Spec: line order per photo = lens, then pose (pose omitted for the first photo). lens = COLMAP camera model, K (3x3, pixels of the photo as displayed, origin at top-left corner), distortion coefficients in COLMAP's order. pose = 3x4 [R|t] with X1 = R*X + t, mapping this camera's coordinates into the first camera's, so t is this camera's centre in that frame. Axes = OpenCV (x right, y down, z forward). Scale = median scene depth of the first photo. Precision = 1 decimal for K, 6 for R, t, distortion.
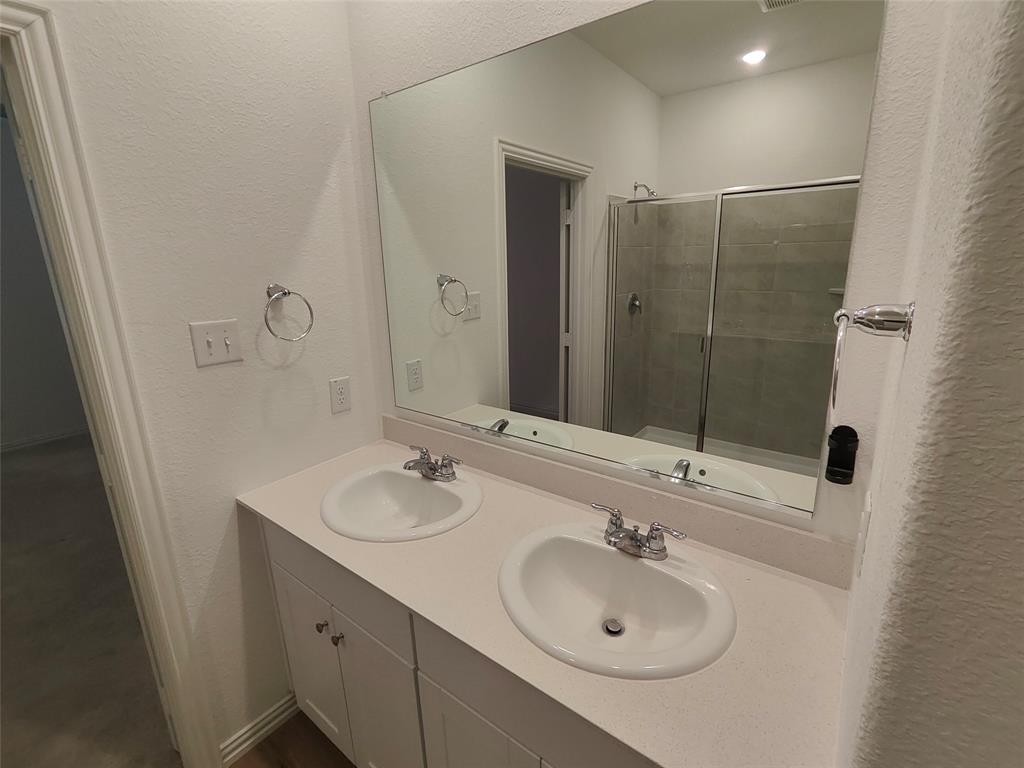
lens RADIAL K [[467.0, 0, 505.2], [0, 467.0, 374.8], [0, 0, 1]] dist [-0.009412, 0.002810]
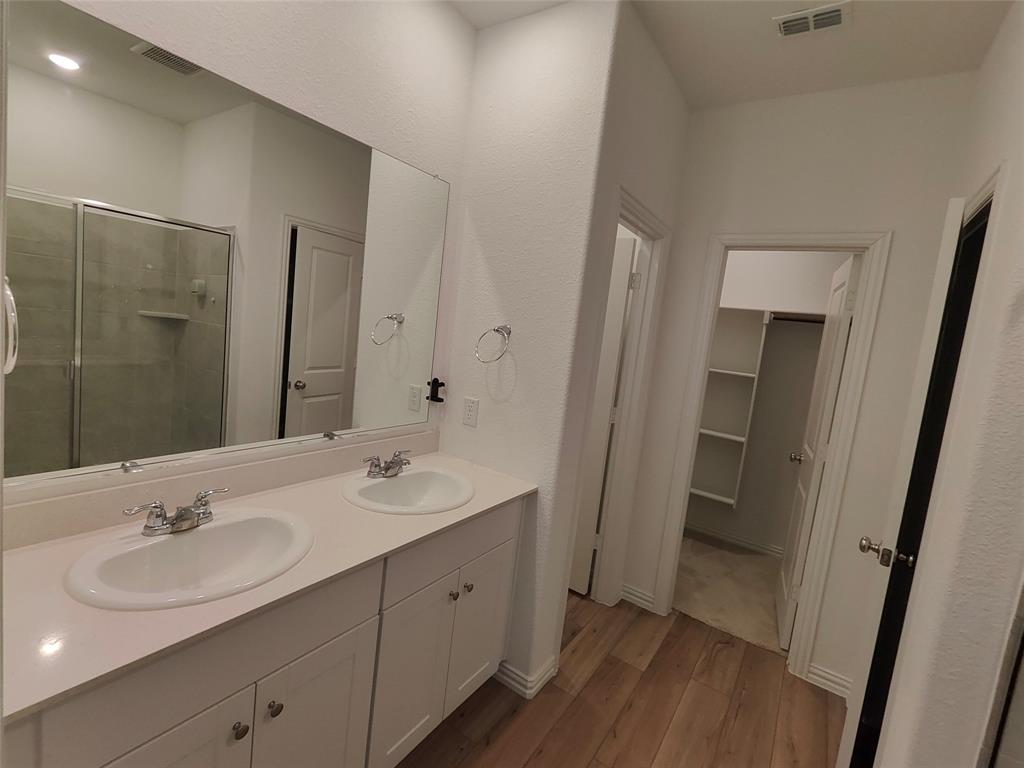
lens RADIAL K [[467.0, 0, 514.8], [0, 467.0, 383.8], [0, 0, 1]] dist [-0.009412, 0.002810]
pose [[-0.069382, -0.096012, 0.992959, -1.008877], [0.130256, 0.985965, 0.104437, -0.038038], [-0.989050, 0.136585, -0.055902, 0.464331]]
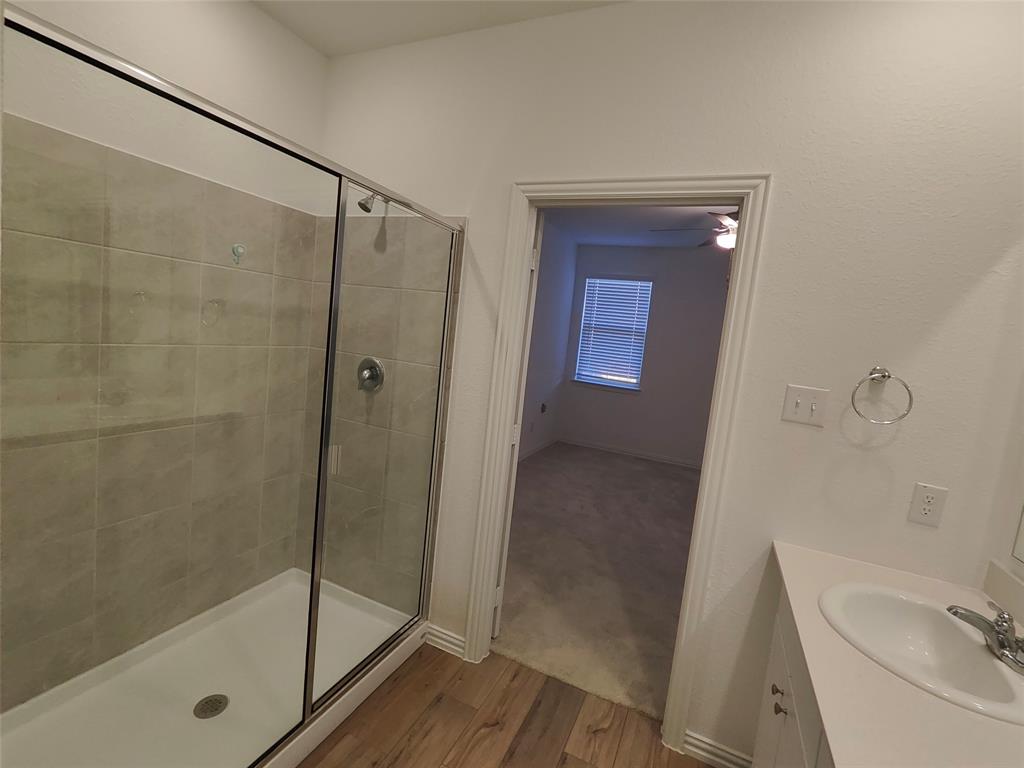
lens RADIAL K [[467.0, 0, 519.7], [0, 467.0, 385.5], [0, 0, 1]] dist [-0.009412, 0.002810]
pose [[0.226703, 0.165125, -0.959864, 0.297417], [-0.348799, 0.933923, 0.078282, 0.037839], [0.909365, 0.317053, 0.269319, 0.016339]]
